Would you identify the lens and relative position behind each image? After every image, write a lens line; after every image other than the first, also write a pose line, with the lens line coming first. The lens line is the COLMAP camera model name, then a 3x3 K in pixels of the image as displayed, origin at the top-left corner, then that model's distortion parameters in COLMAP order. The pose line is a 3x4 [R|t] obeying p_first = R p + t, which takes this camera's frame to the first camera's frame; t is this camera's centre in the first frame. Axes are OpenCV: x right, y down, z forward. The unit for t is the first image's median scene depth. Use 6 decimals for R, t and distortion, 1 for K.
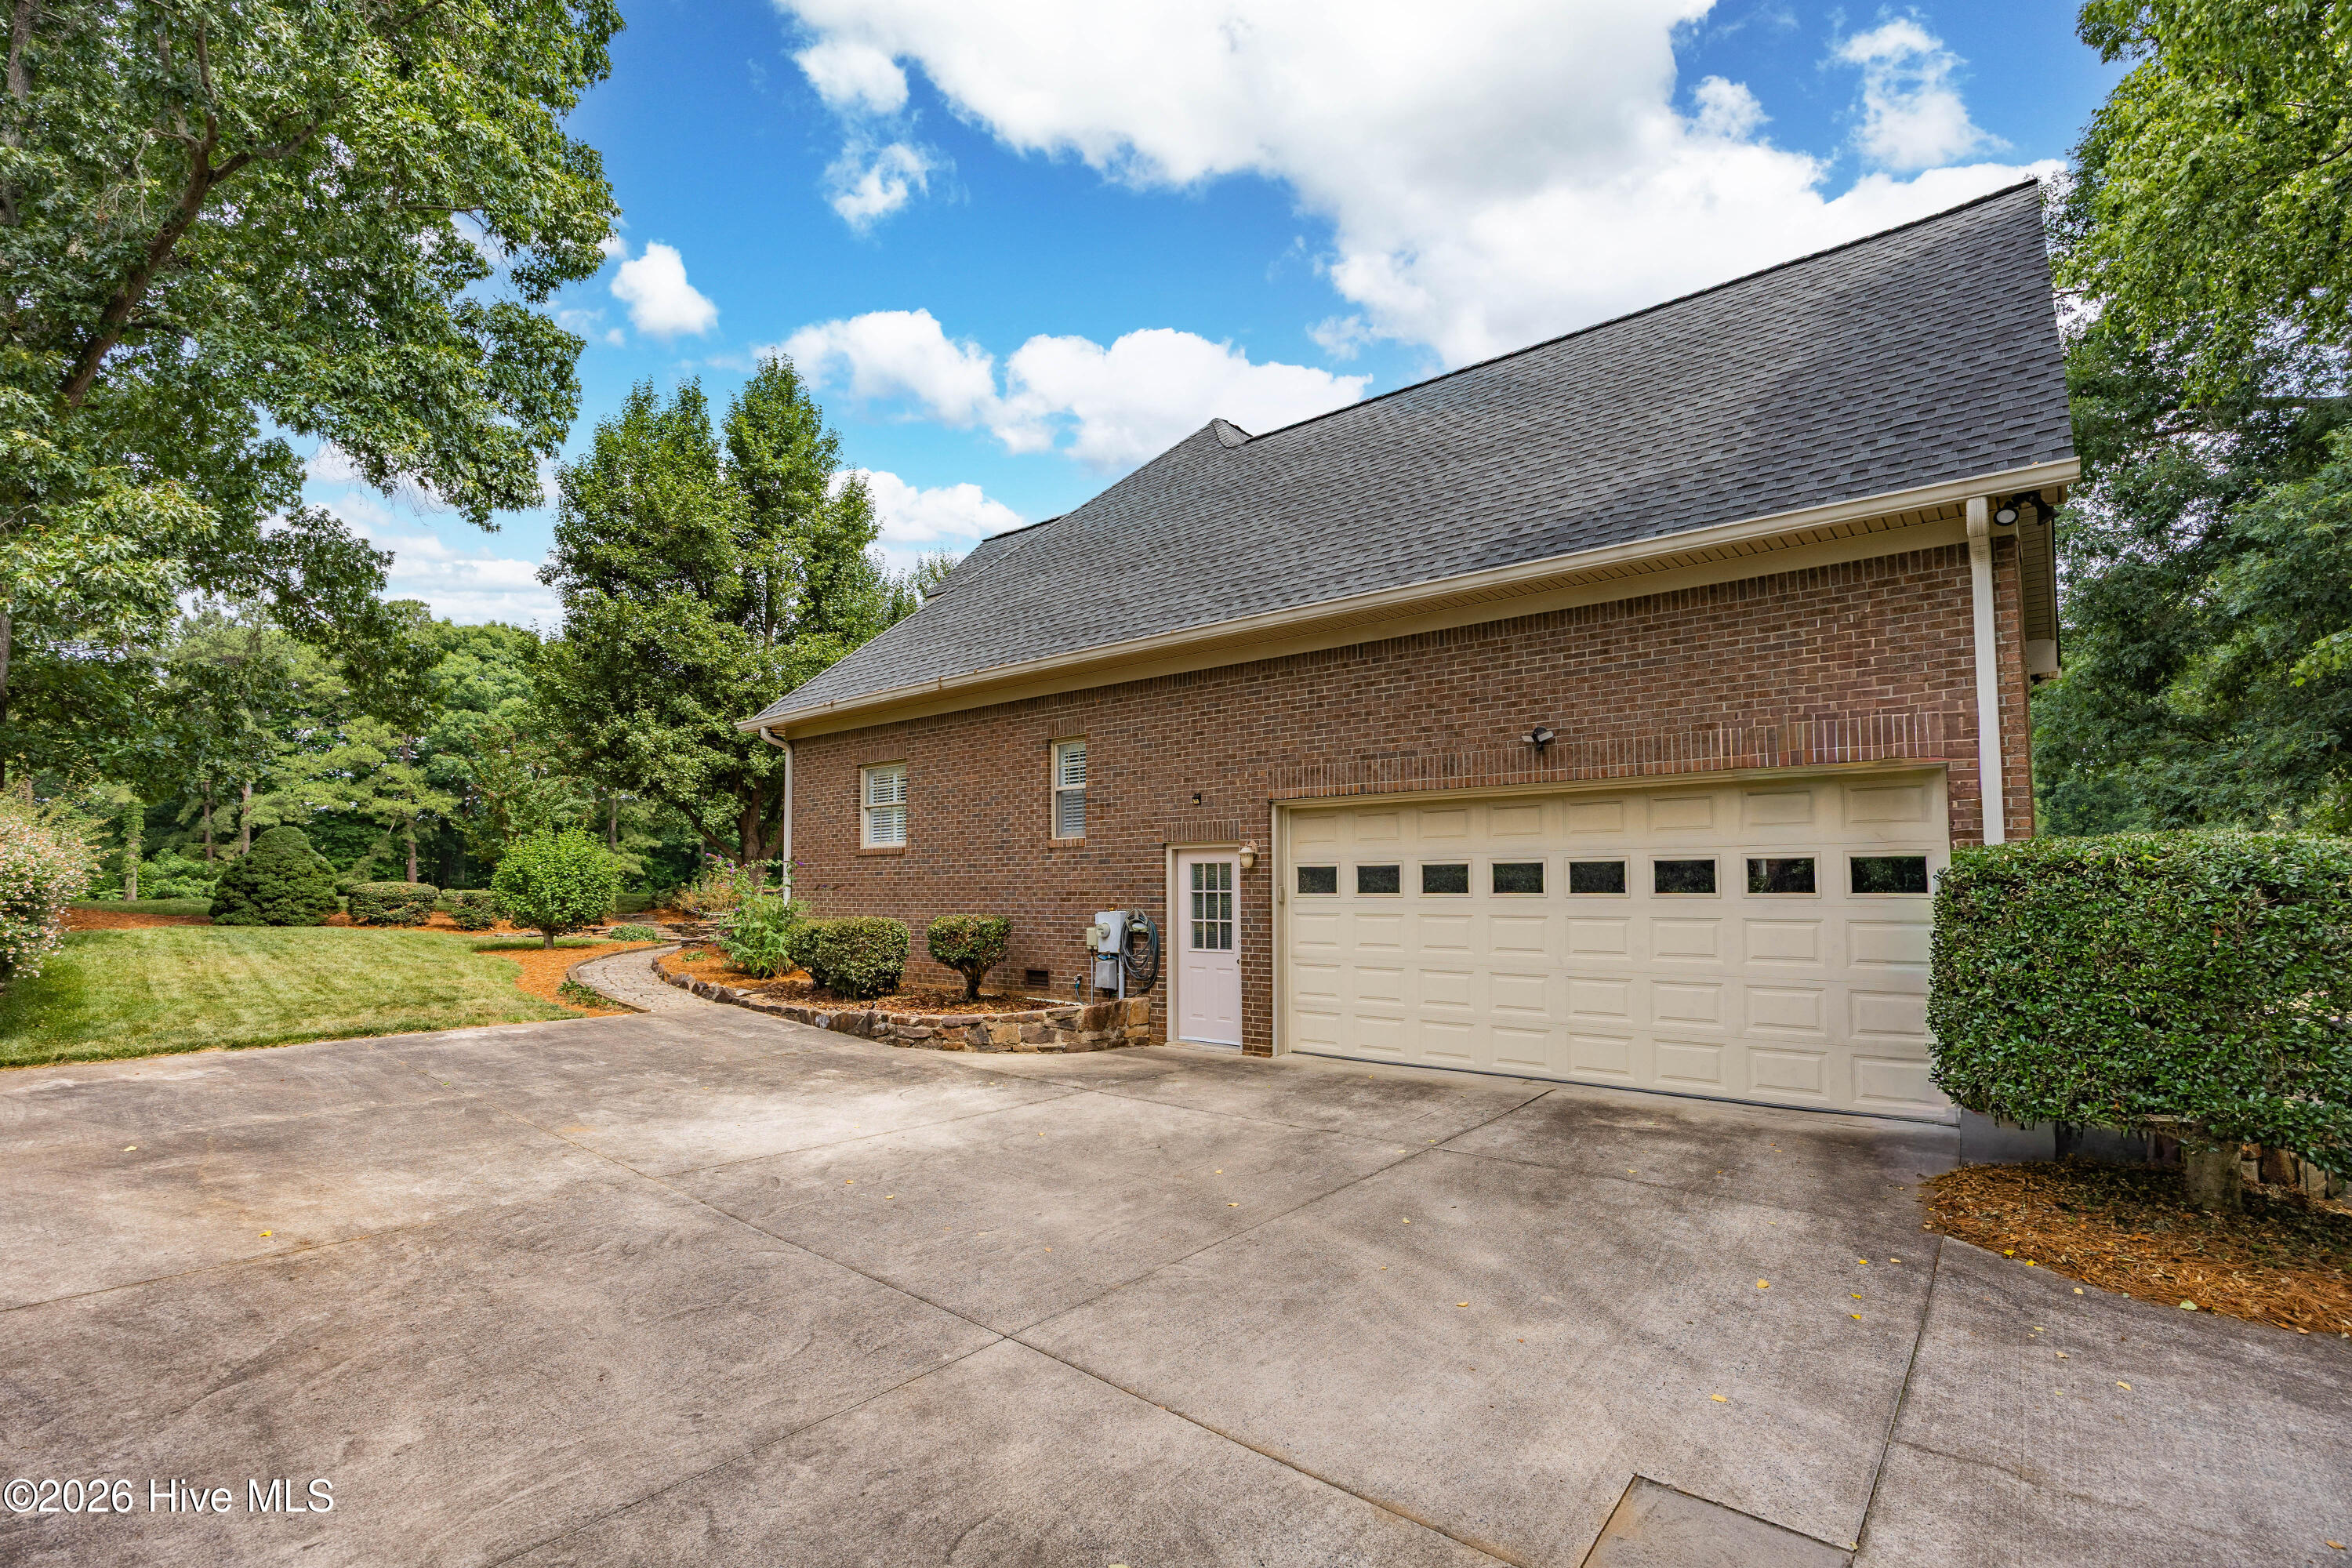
lens RADIAL K [[1060.2, 0, 1174.0], [0, 1060.2, 821.2], [0, 0, 1]] dist [-0.000773, 0.000024]
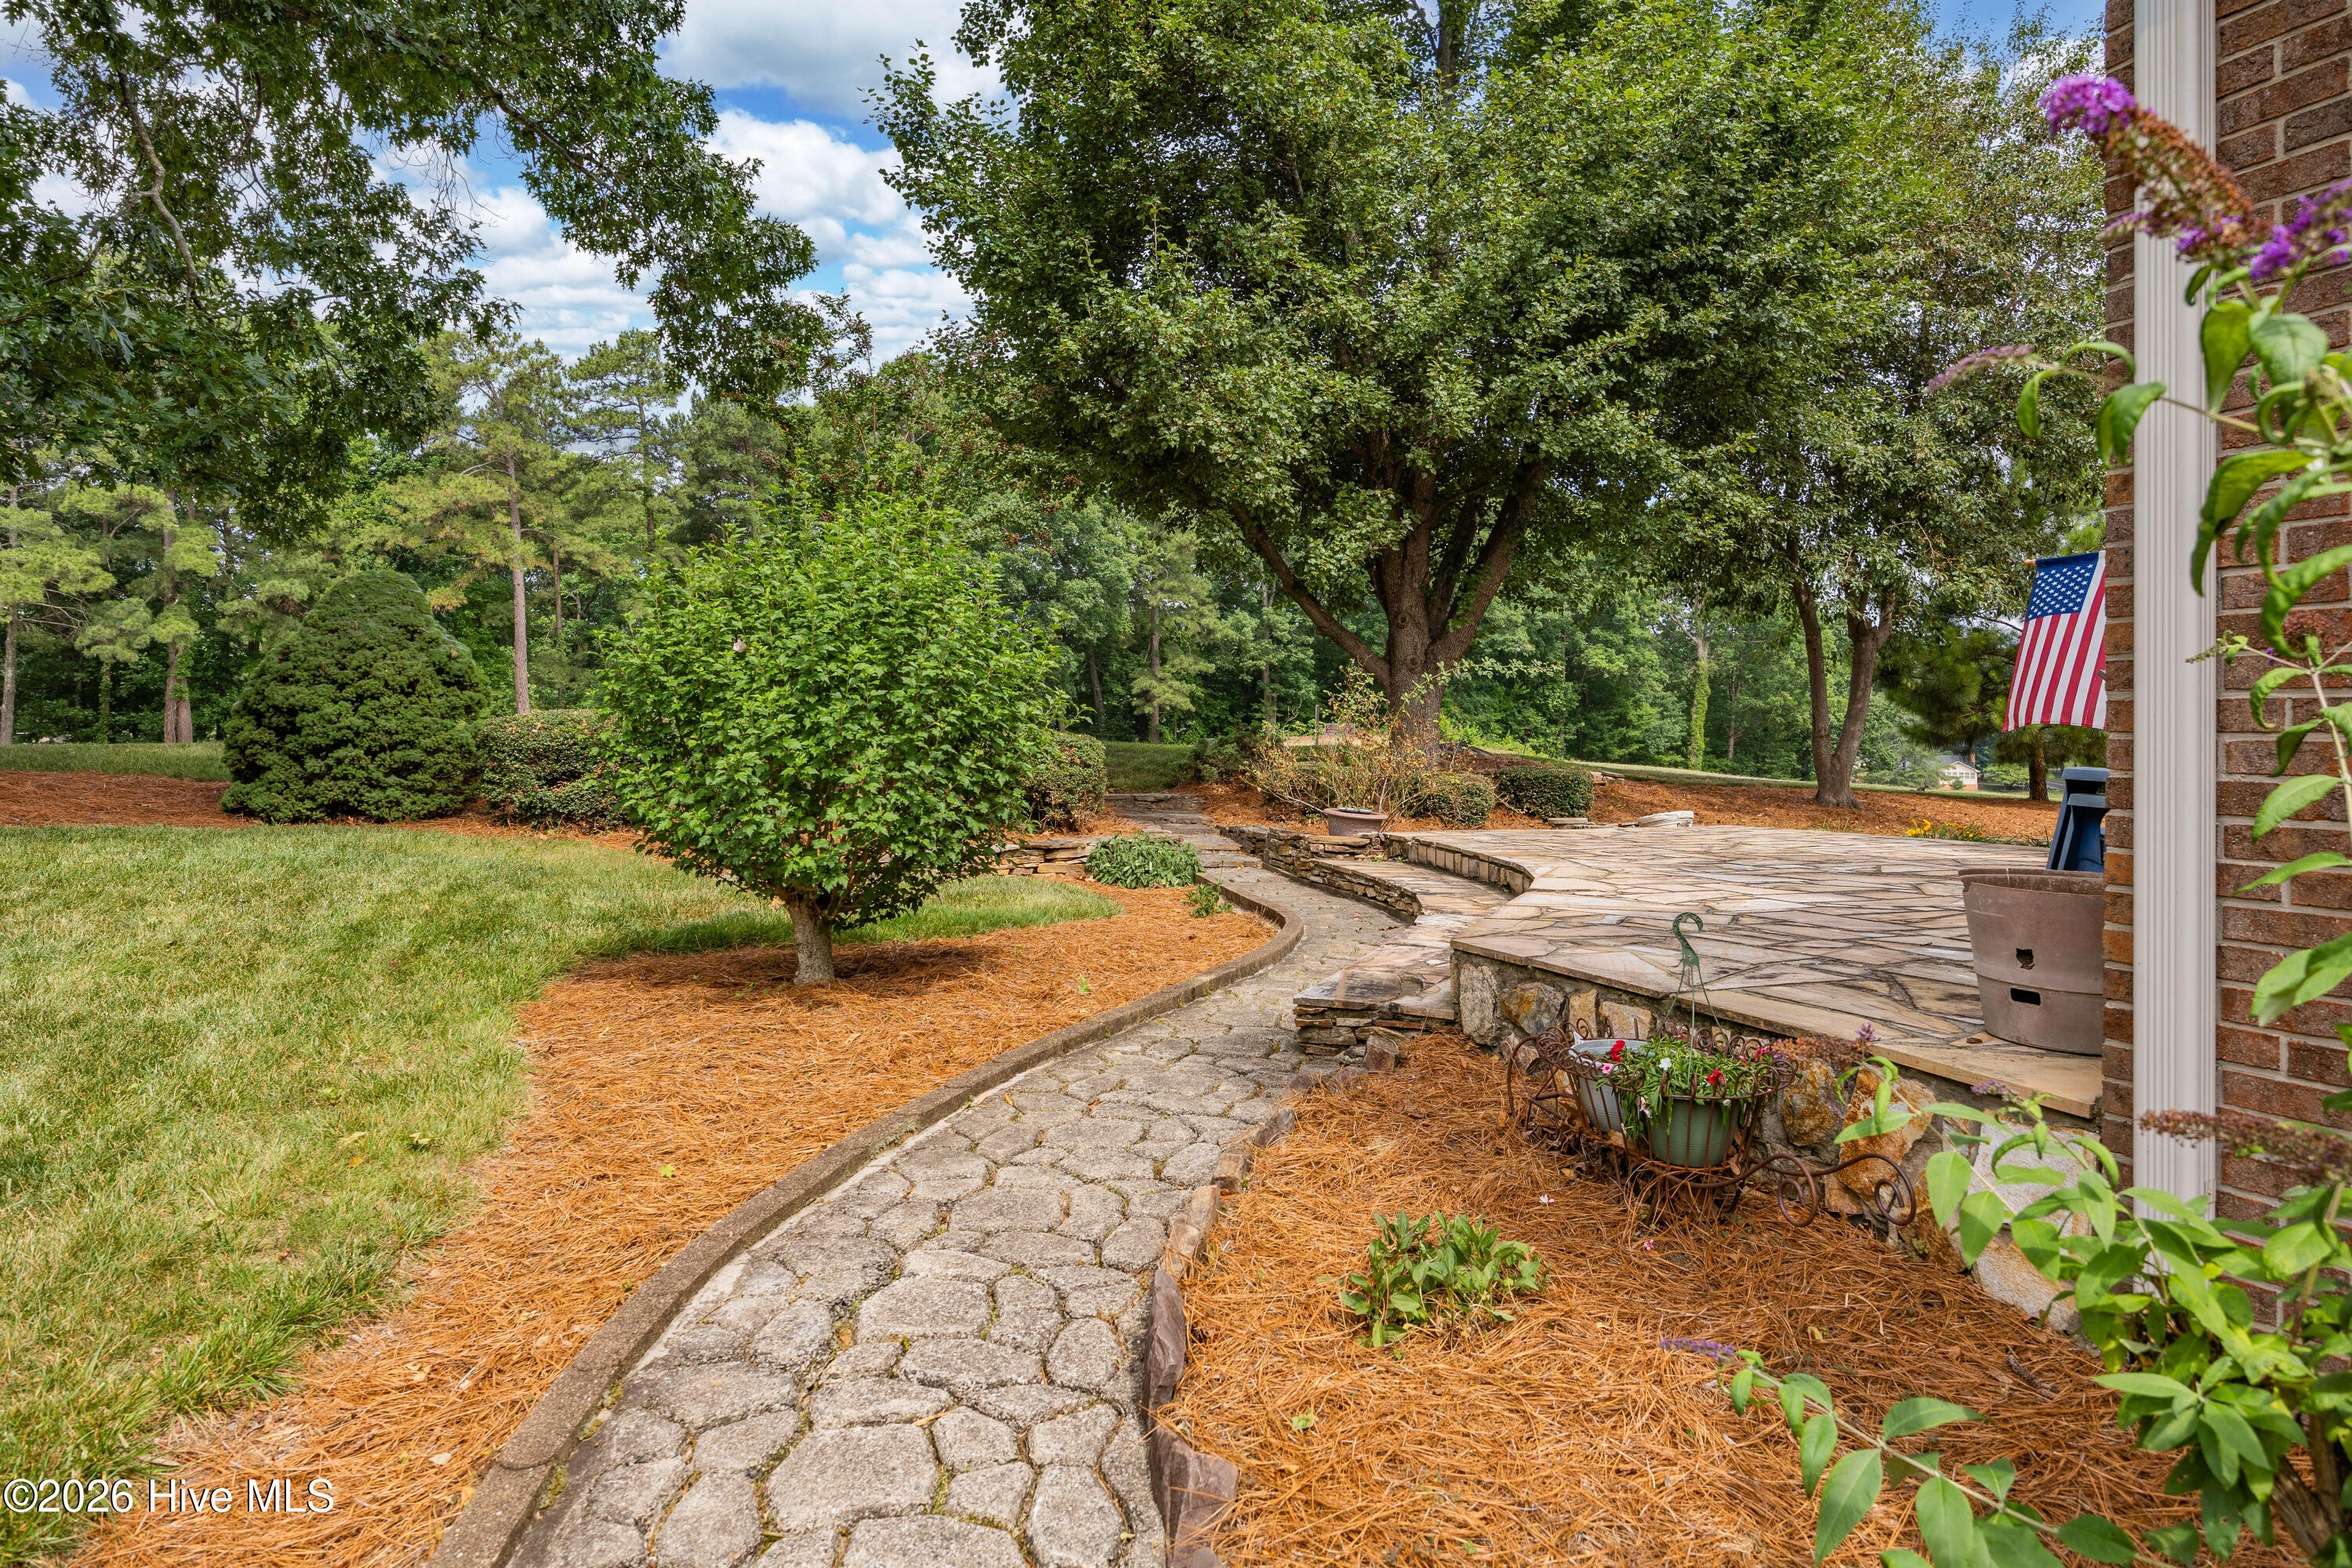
lens RADIAL K [[1456.0, 0, 1173.5], [0, 1456.0, 784.4], [0, 0, 1]] dist [-0.000277, -0.000012]
pose [[0.887579, 0.032989, -0.459473, -0.241580], [0.011918, 0.995454, 0.094493, 0.029488], [0.460501, -0.089346, 0.883151, 0.501338]]
